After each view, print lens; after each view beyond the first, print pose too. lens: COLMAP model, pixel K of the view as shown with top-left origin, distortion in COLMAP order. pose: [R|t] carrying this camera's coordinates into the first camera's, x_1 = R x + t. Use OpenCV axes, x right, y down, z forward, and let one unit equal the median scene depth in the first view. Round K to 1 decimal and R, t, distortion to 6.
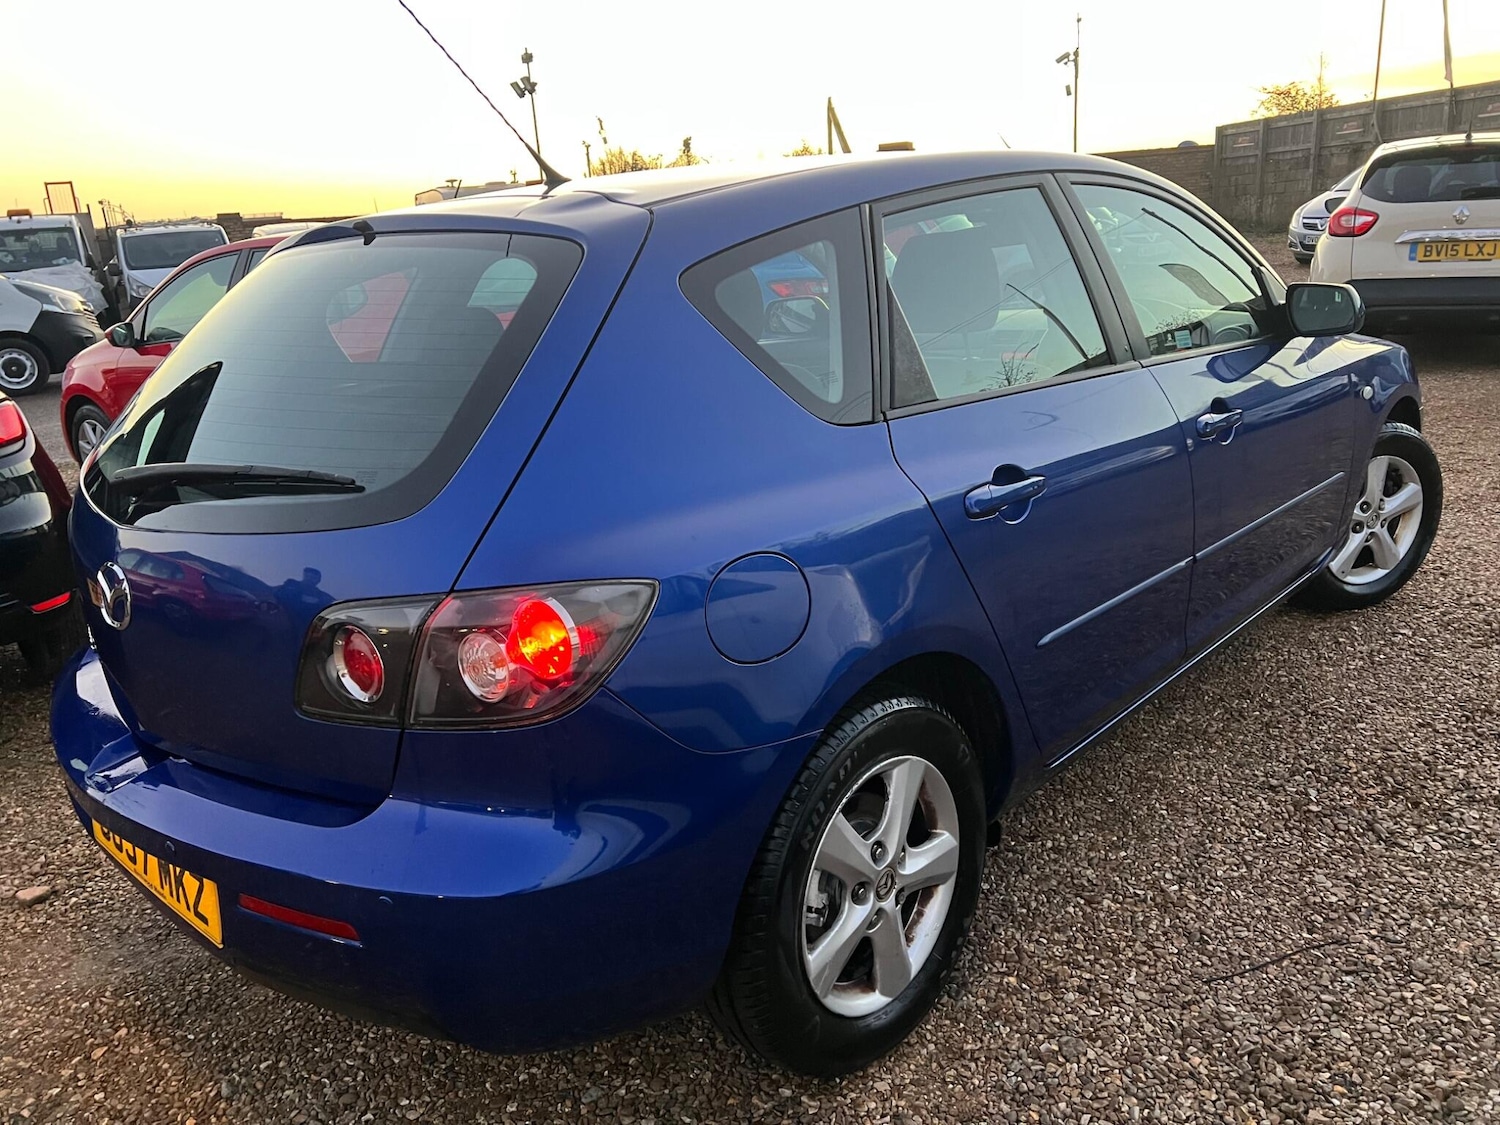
lens RADIAL K [[1096.5, 0, 744.9], [0, 1096.5, 562.4], [0, 0, 1]] dist [0.055770, -0.057090]
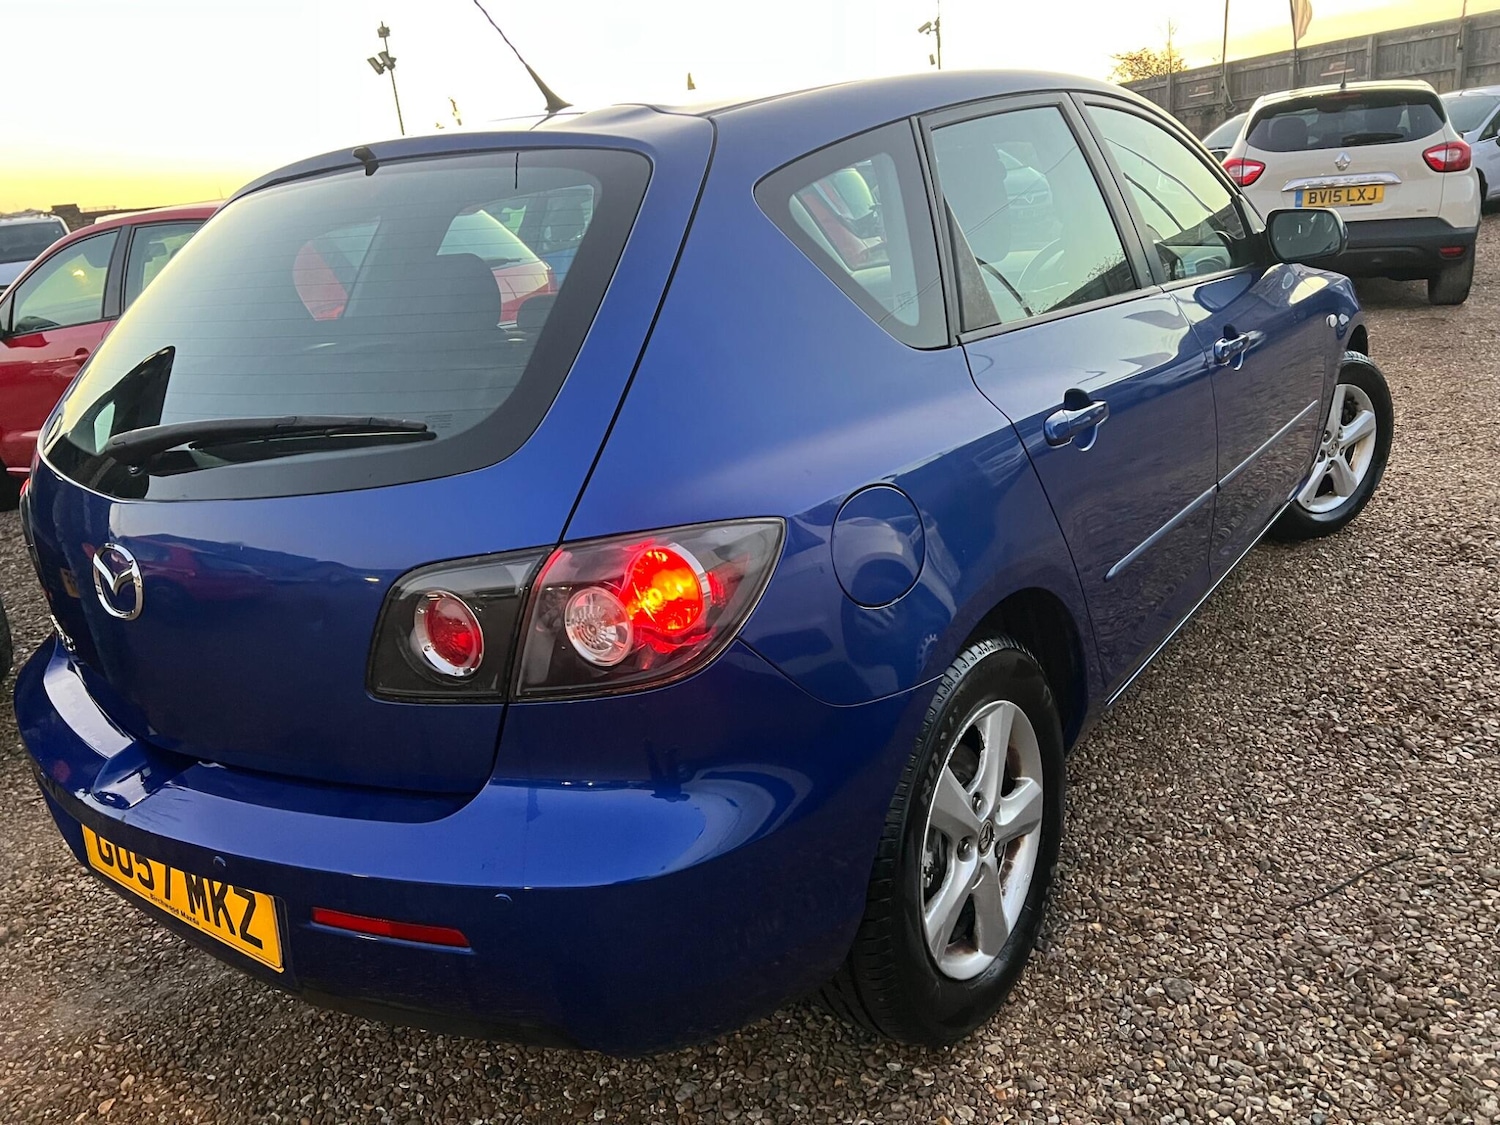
lens RADIAL K [[1096.5, 0, 743.6], [0, 1096.5, 558.3], [0, 0, 1]] dist [0.055770, -0.057090]
pose [[0.992893, -0.061697, 0.101765, -0.144455], [0.060270, 0.998037, 0.017041, 0.022347], [-0.102617, -0.010787, 0.994662, 0.075624]]
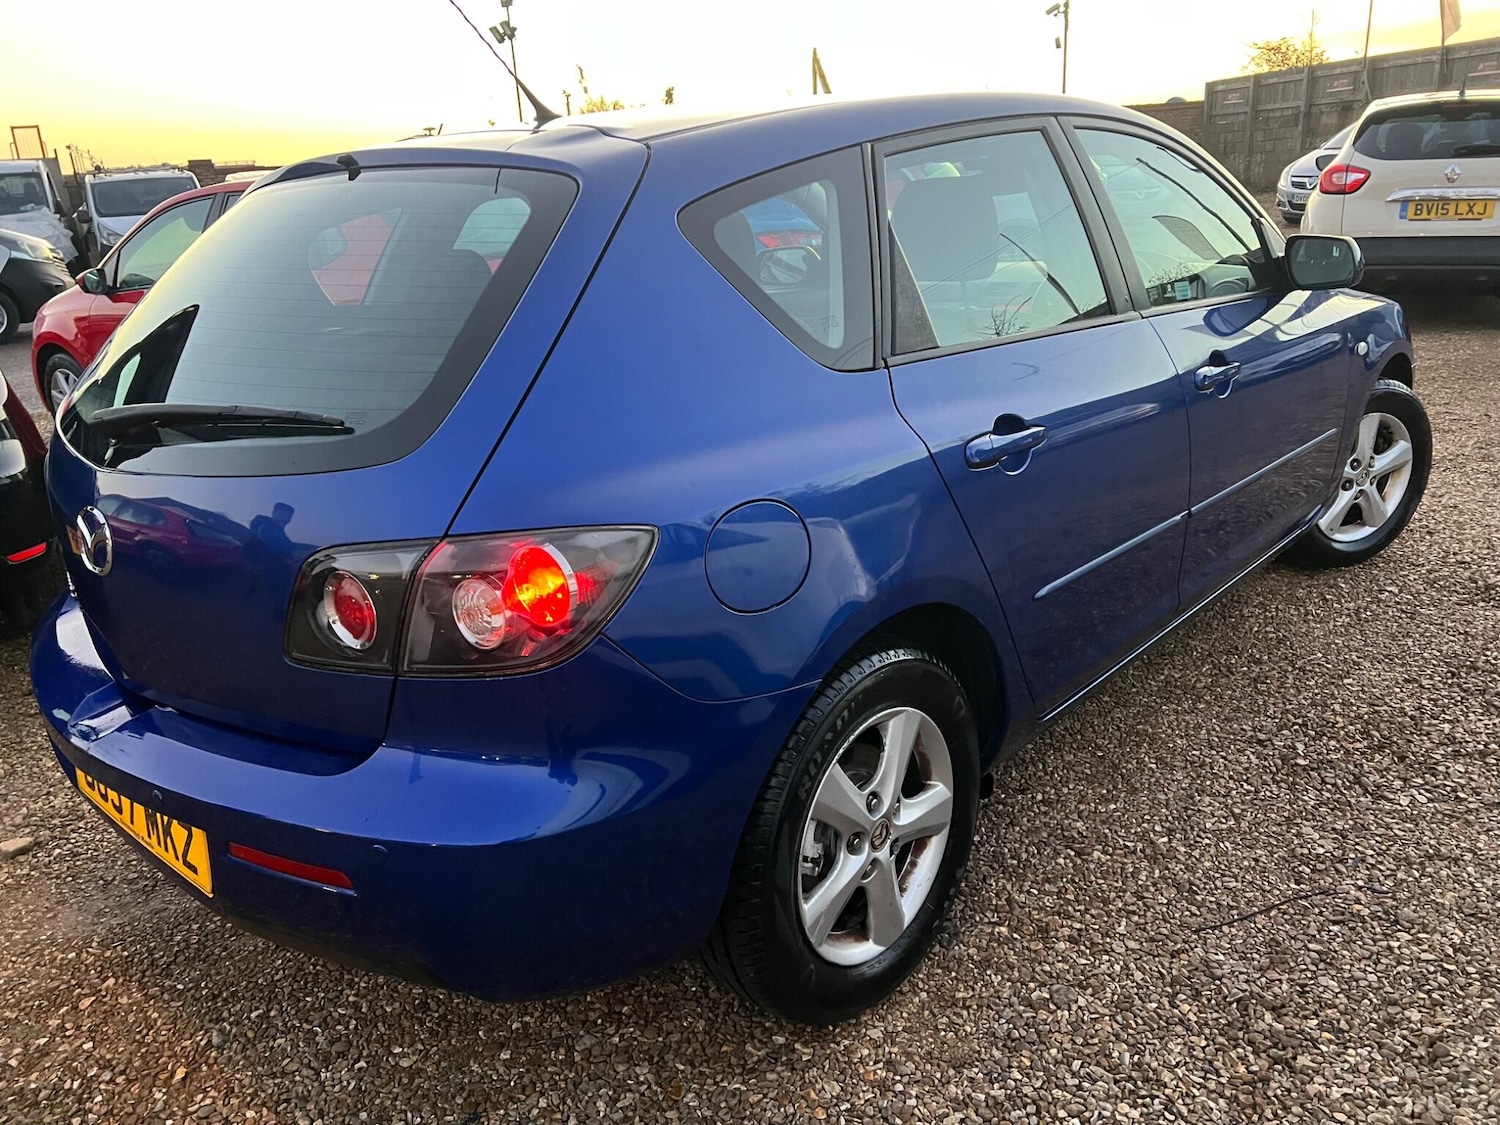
lens RADIAL K [[1096.5, 0, 744.7], [0, 1096.5, 566.6], [0, 0, 1]] dist [0.055770, -0.057090]
pose [[0.999843, 0.005112, 0.016947, -0.012382], [-0.005794, 0.999164, 0.040476, 0.008423], [-0.016726, -0.040568, 0.999037, 0.013895]]
